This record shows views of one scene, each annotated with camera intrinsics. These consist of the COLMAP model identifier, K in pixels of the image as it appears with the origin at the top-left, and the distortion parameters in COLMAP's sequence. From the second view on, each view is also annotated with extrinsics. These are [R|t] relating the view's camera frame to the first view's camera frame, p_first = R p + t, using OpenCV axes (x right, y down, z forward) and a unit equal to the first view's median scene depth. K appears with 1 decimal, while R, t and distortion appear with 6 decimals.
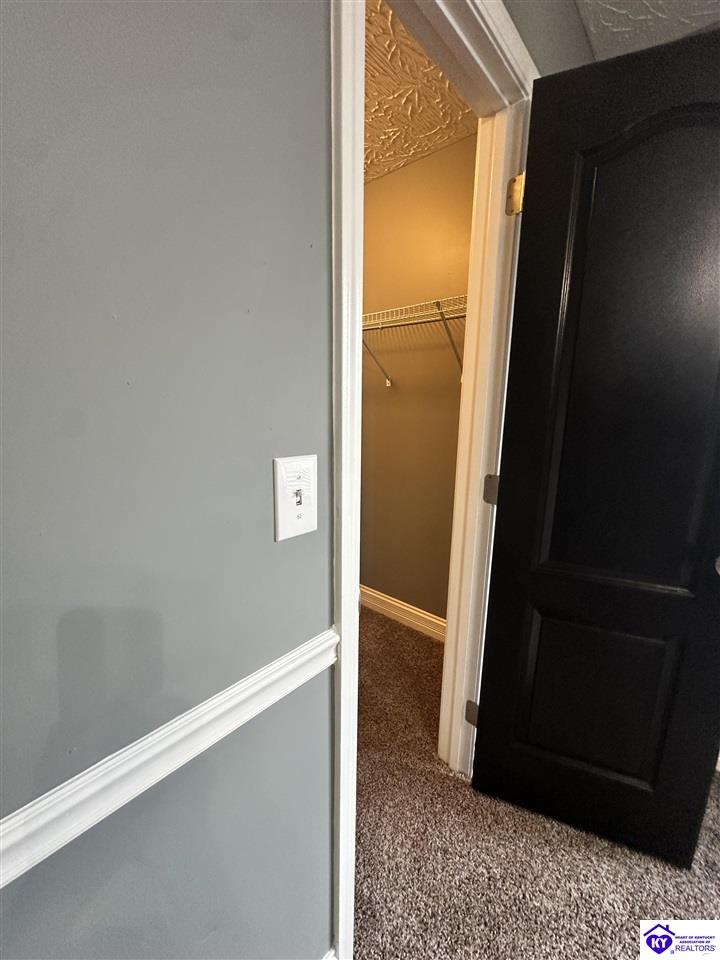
lens RADIAL K [[386.0, 0, 359.3], [0, 386.0, 478.7], [0, 0, 1]] dist [-0.006468, 0.001437]
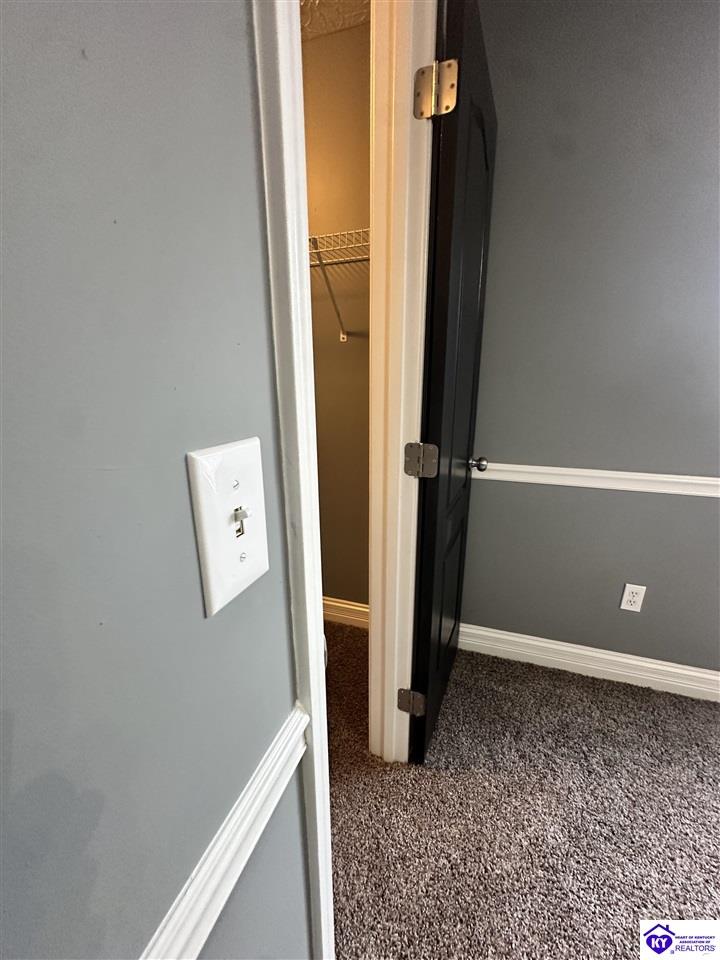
lens RADIAL K [[386.0, 0, 358.2], [0, 386.0, 478.3], [0, 0, 1]] dist [-0.006468, 0.001437]
pose [[0.924710, -0.123993, 0.359912, -0.108539], [0.099714, 0.991350, 0.085336, -0.022315], [-0.367380, -0.043023, 0.929075, 0.265760]]
